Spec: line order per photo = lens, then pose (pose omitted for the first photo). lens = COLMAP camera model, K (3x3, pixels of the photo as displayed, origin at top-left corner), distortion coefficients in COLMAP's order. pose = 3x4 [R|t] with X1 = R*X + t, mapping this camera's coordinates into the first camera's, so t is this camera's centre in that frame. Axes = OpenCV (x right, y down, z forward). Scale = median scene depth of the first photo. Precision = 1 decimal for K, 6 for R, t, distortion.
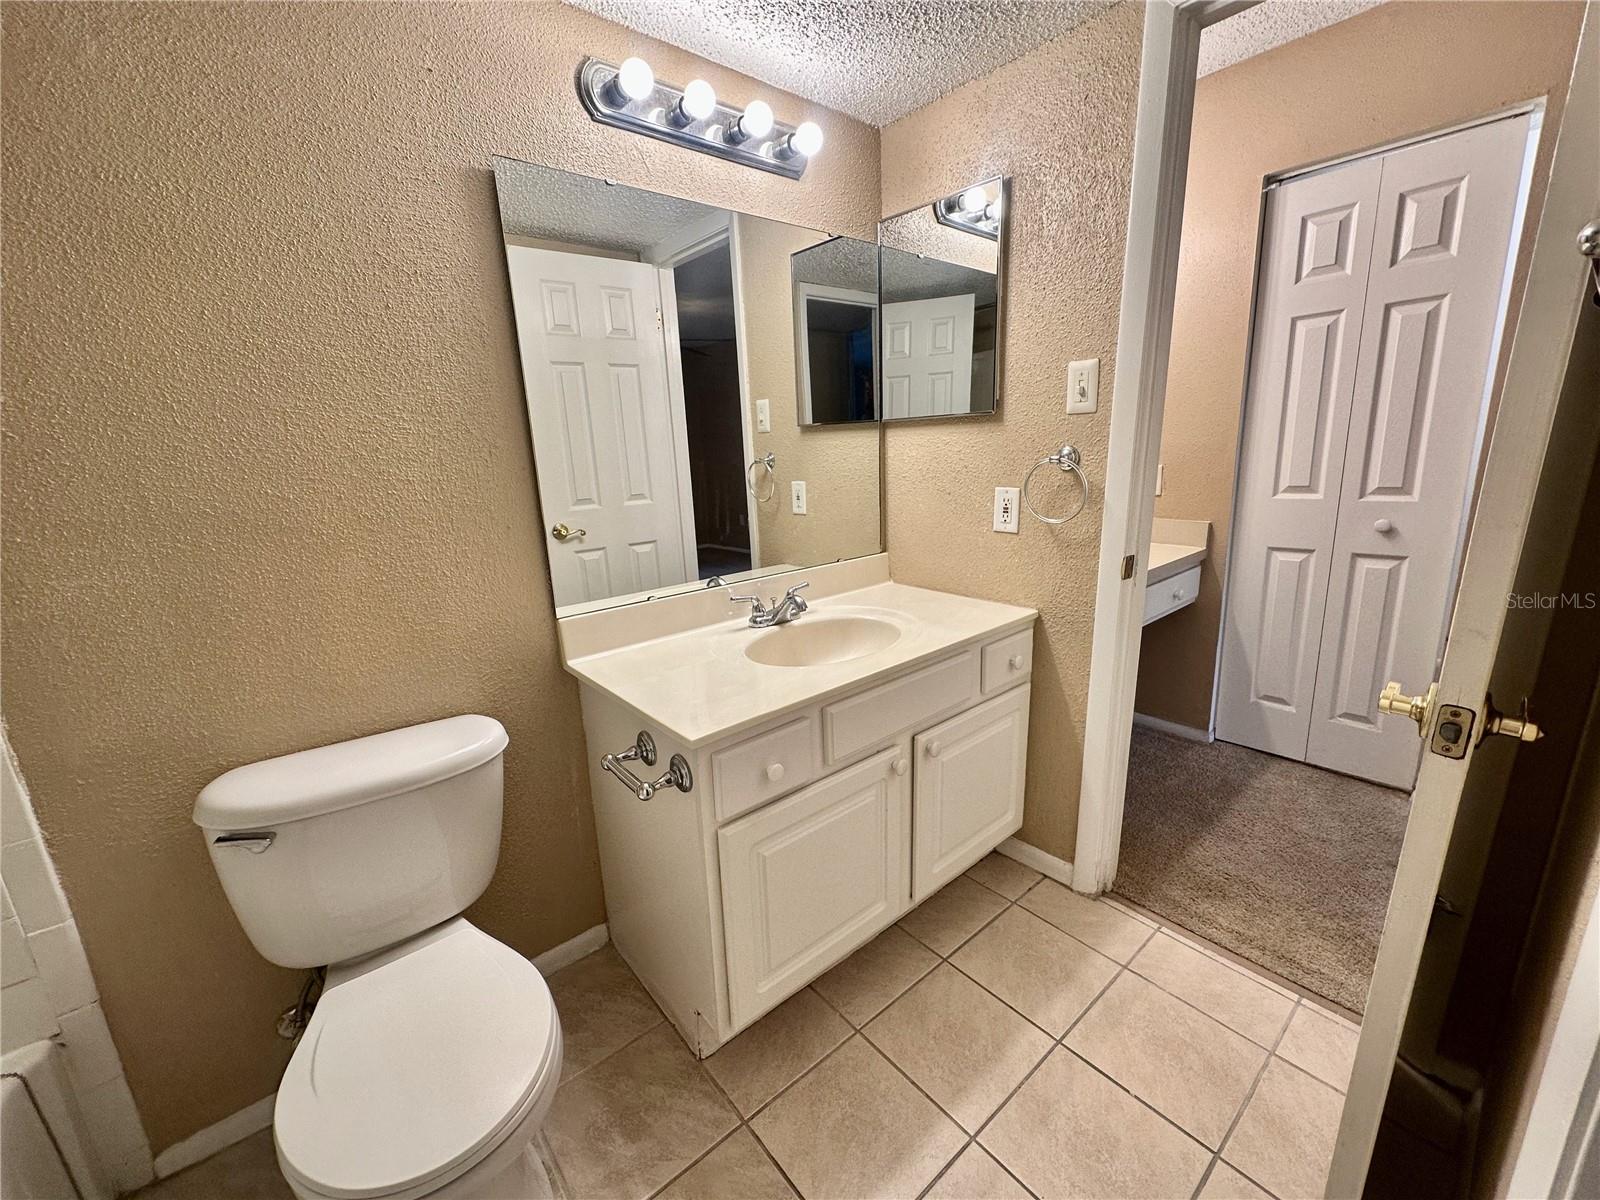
lens RADIAL K [[637.6, 0, 793.7], [0, 637.6, 598.6], [0, 0, 1]] dist [-0.000081, 0.000284]
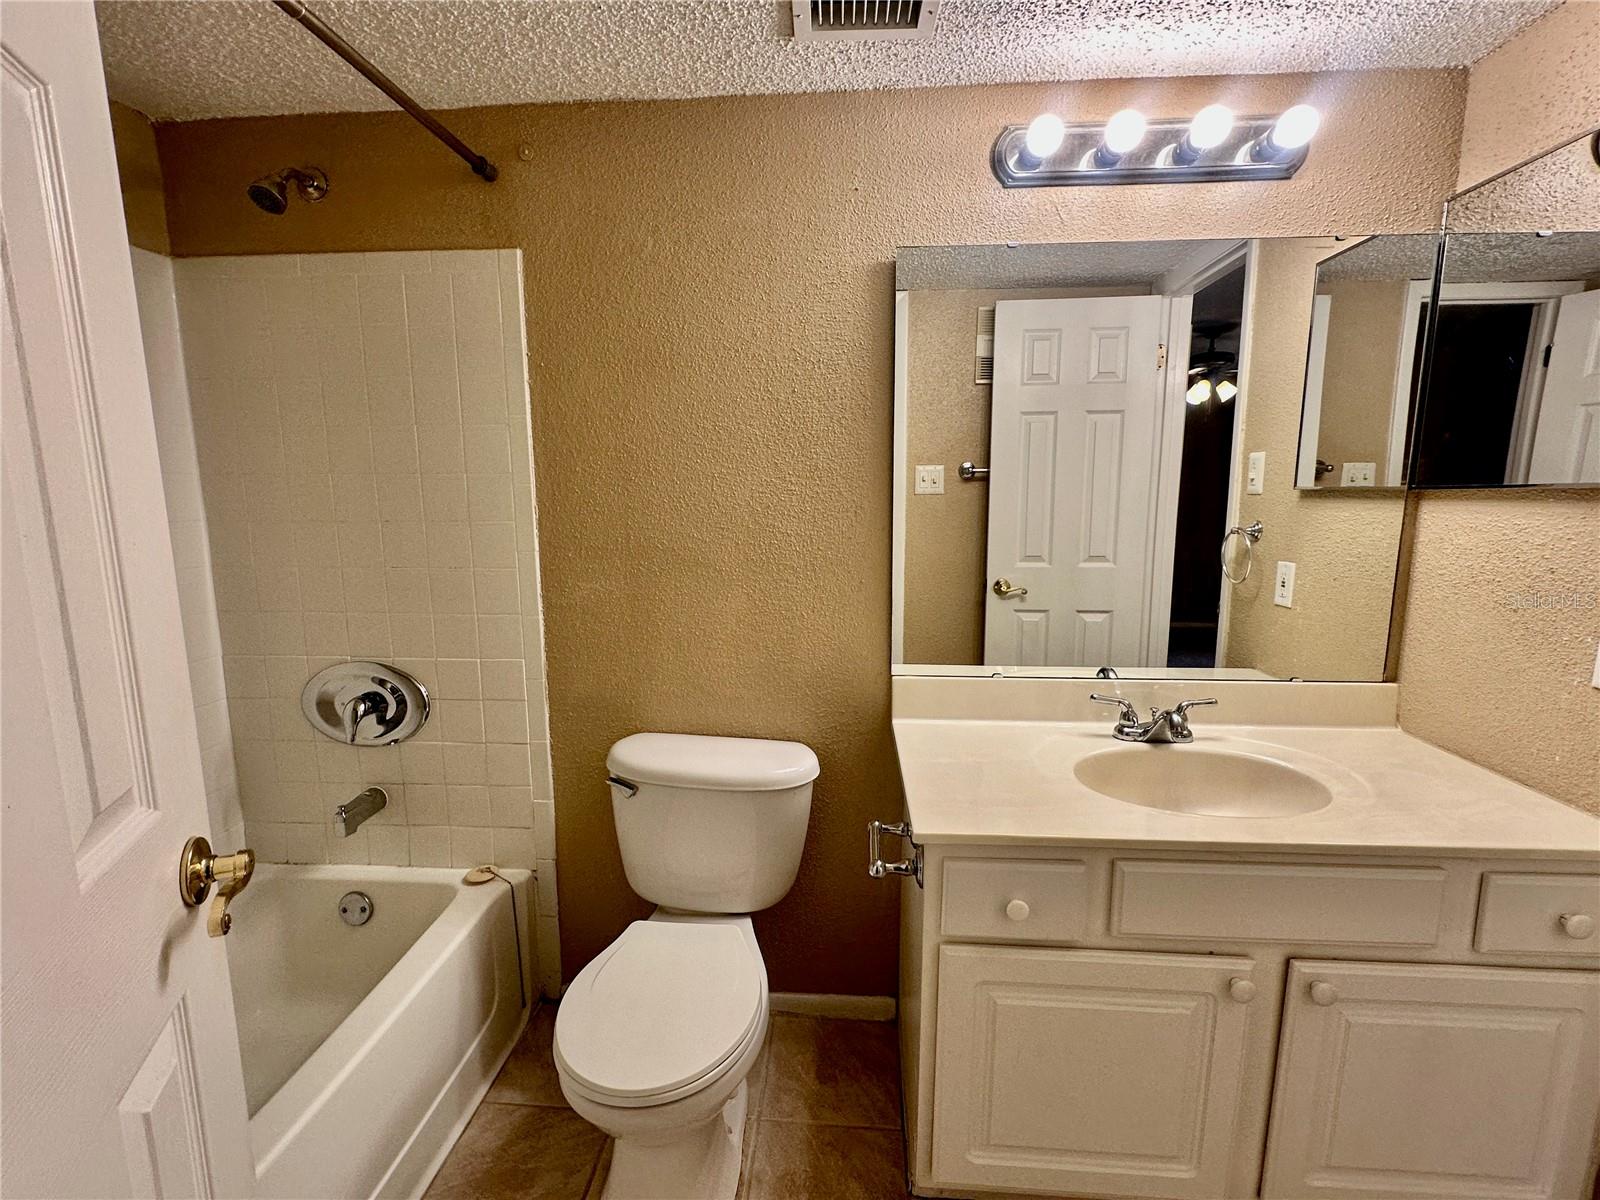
lens RADIAL K [[706.6, 0, 806.1], [0, 706.6, 605.7], [0, 0, 1]] dist [-0.000129, 0.000013]
pose [[0.724026, 0.145285, -0.674298, 0.243371], [-0.190259, 0.981707, 0.007229, -0.053324], [0.663014, 0.123057, 0.738424, 0.057552]]
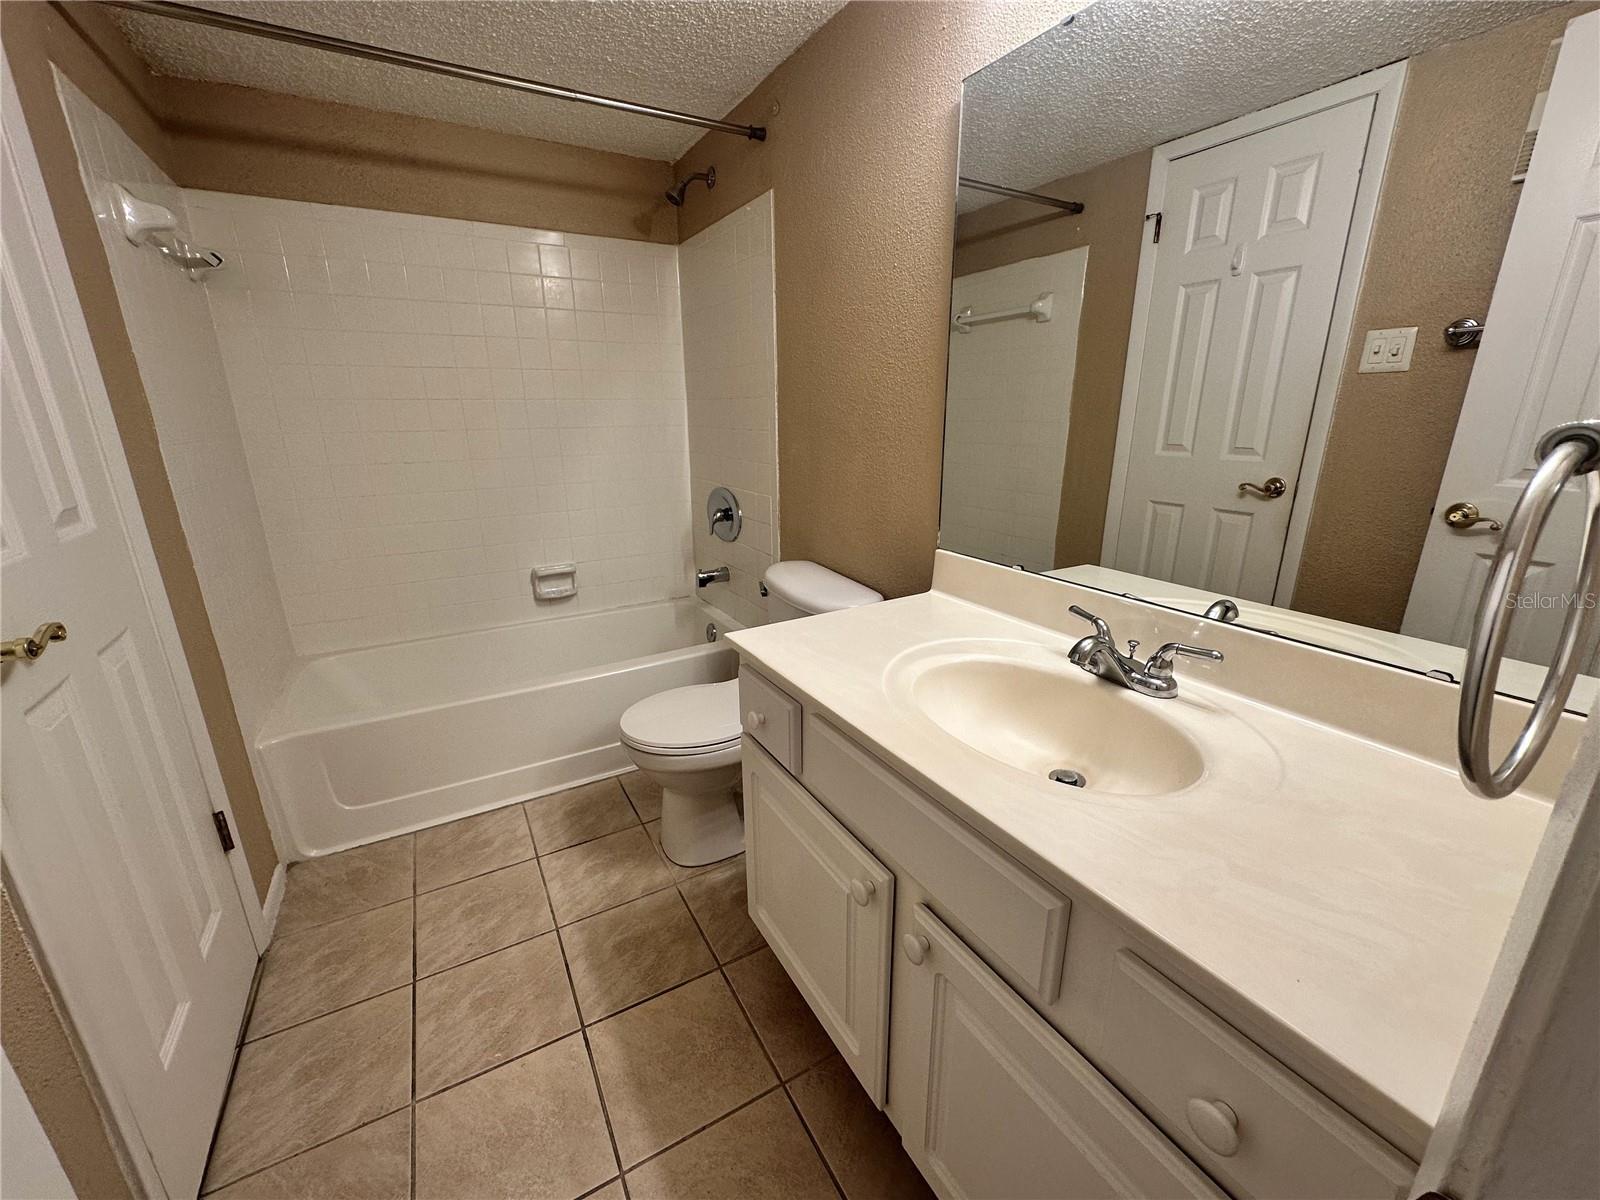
lens RADIAL K [[637.6, 0, 803.6], [0, 637.6, 595.7], [0, 0, 1]] dist [-0.000081, 0.000284]
pose [[-0.144915, 0.321914, -0.935613, 0.590279], [-0.224802, 0.910153, 0.347973, -0.188424], [0.963568, 0.260754, -0.059528, 0.782808]]
